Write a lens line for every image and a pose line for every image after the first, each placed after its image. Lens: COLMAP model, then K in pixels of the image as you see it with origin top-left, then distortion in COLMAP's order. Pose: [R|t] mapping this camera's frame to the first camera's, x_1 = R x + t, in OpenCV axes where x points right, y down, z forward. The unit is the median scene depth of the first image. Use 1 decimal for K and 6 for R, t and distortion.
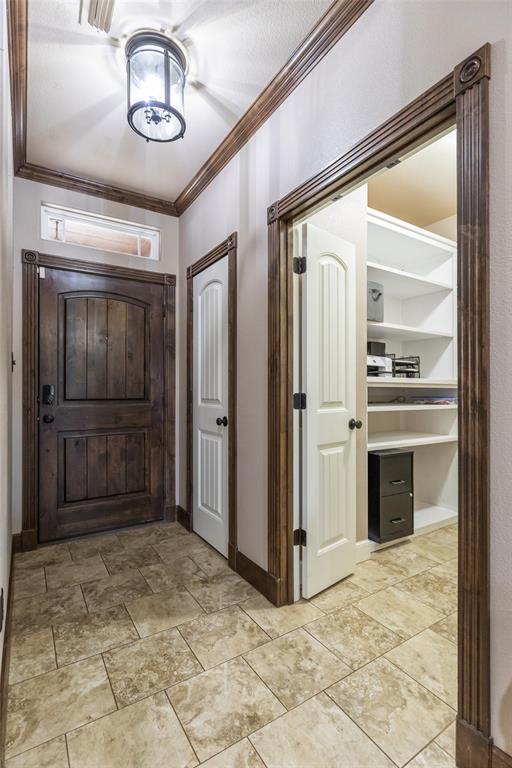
lens RADIAL K [[359.4, 0, 259.5], [0, 359.4, 375.4], [0, 0, 1]] dist [-0.006556, 0.000666]
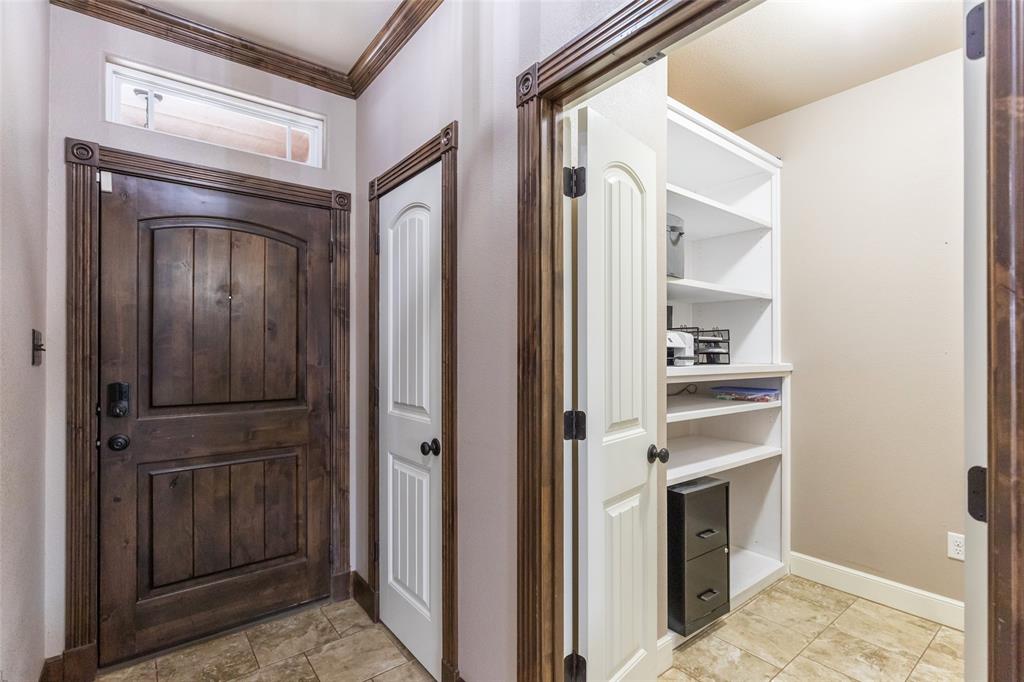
lens RADIAL K [[479.2, 0, 509.2], [0, 479.2, 344.9], [0, 0, 1]] dist [-0.006556, 0.000666]
pose [[0.996326, 0.005100, 0.085491, -0.038490], [-0.007035, 0.999726, 0.022348, -0.050047], [-0.085354, -0.022867, 0.996088, 0.189333]]
